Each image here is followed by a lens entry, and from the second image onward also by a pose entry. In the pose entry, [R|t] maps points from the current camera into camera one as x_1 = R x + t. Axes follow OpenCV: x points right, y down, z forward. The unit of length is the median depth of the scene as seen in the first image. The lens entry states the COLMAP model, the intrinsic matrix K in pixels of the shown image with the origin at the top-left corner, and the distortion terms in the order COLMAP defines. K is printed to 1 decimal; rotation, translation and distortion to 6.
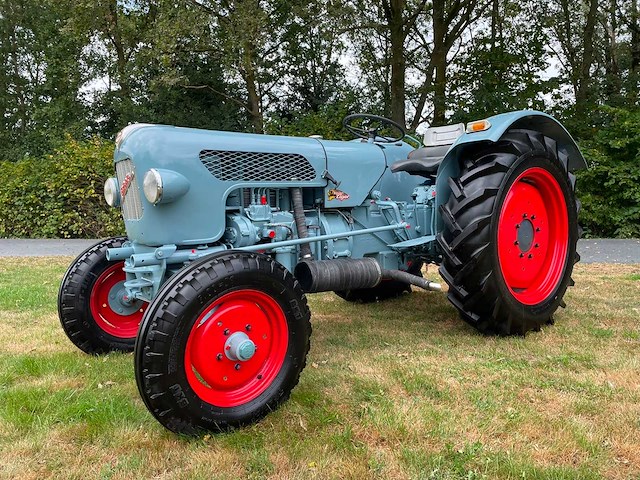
lens RADIAL K [[481.4, 0, 320.7], [0, 481.4, 231.5], [0, 0, 1]] dist [0.083212, -0.107608]
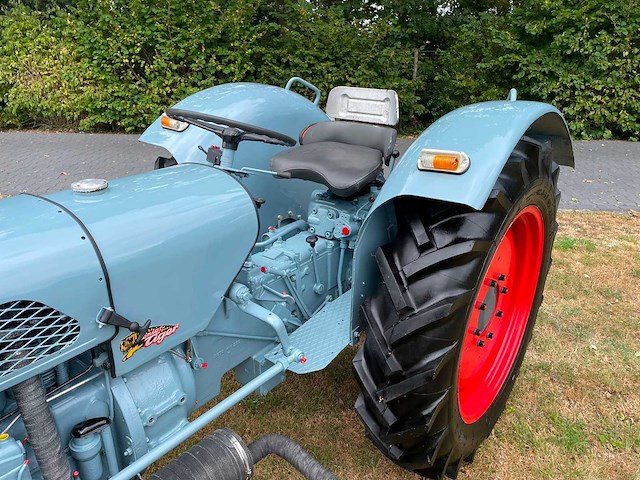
lens RADIAL K [[481.4, 0, 317.1], [0, 481.4, 238.9], [0, 0, 1]] dist [0.083212, -0.107608]
pose [[0.975663, -0.057035, 0.211728, 0.096683], [-0.011343, 0.951159, 0.308492, -0.300226], [-0.218982, -0.303386, 0.927364, 0.575002]]
